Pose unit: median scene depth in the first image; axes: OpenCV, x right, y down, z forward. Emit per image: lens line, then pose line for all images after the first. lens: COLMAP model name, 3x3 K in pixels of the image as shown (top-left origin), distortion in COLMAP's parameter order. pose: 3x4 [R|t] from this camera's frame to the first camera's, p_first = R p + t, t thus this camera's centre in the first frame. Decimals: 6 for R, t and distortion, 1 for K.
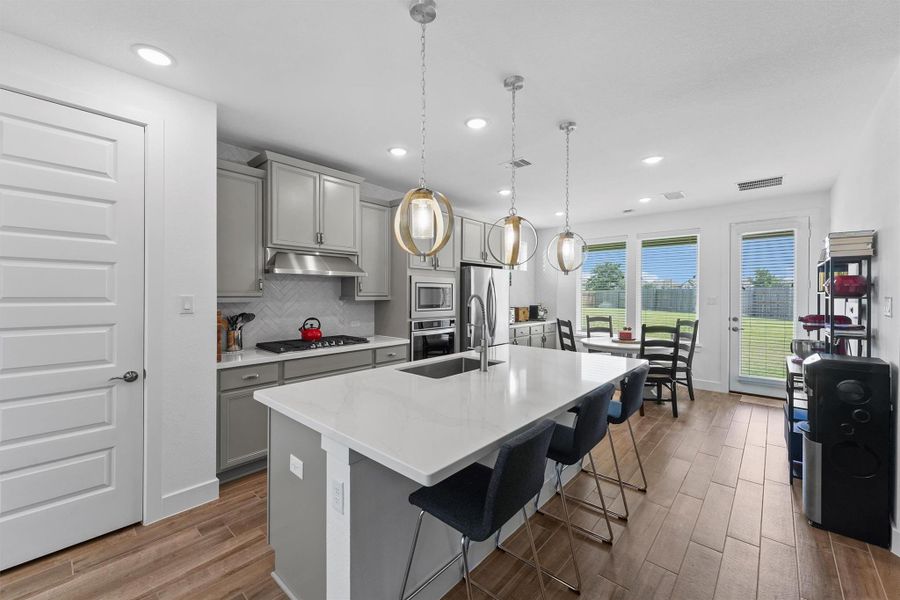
lens RADIAL K [[358.7, 0, 451.9], [0, 358.7, 295.6], [0, 0, 1]] dist [0.012239, -0.004410]
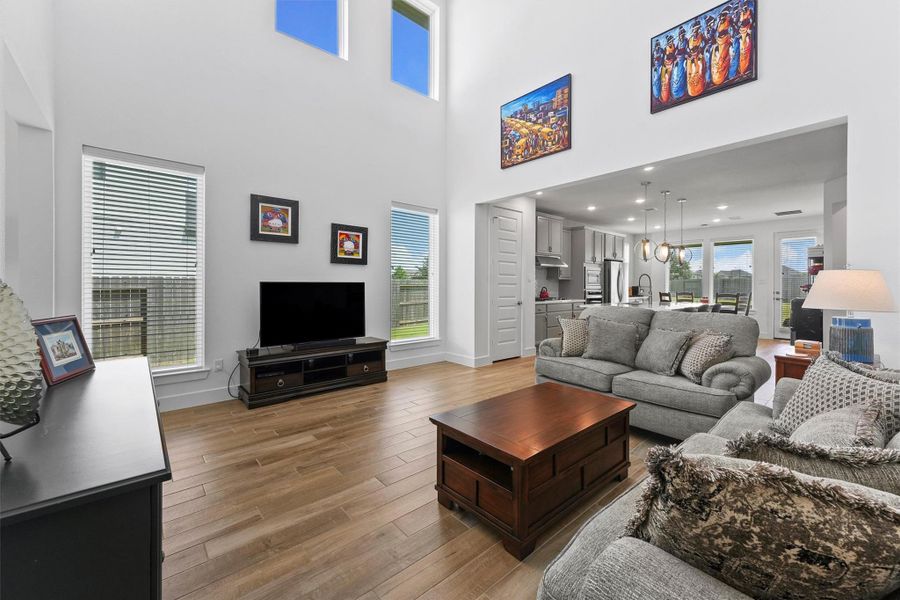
lens RADIAL K [[363.1, 0, 456.4], [0, 363.1, 283.6], [0, 0, 1]] dist [0.002094, 0.000122]
pose [[0.993381, 0.001336, -0.114857, -0.497350], [-0.002380, 0.999957, -0.008954, 0.047483], [0.114840, 0.009168, 0.993342, -0.856851]]
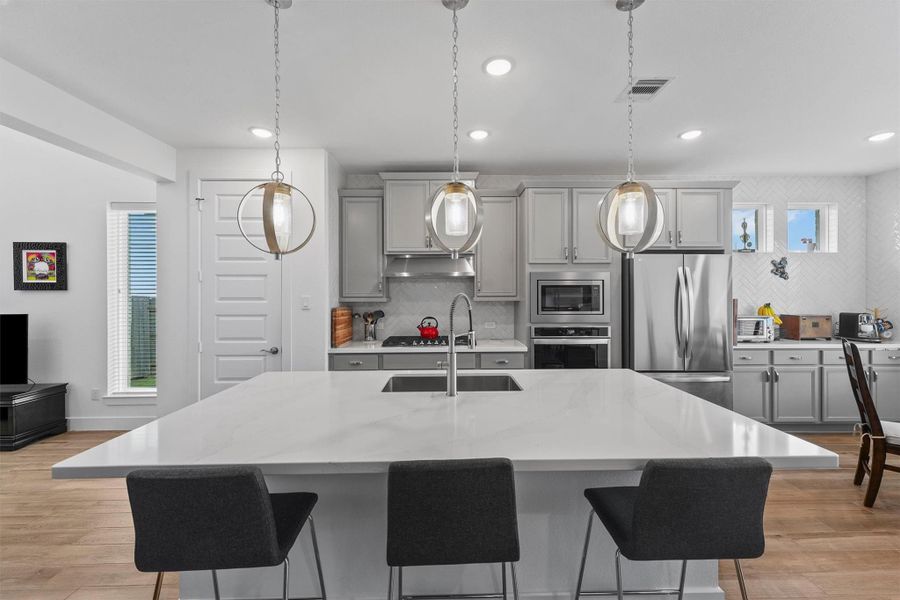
lens RADIAL K [[358.7, 0, 451.9], [0, 358.7, 295.6], [0, 0, 1]] dist [0.012239, -0.004410]
pose [[0.681200, -0.003614, -0.732089, 0.332096], [0.001590, 0.999993, -0.003456, 0.001659], [0.732096, 0.001190, 0.681200, 0.248660]]
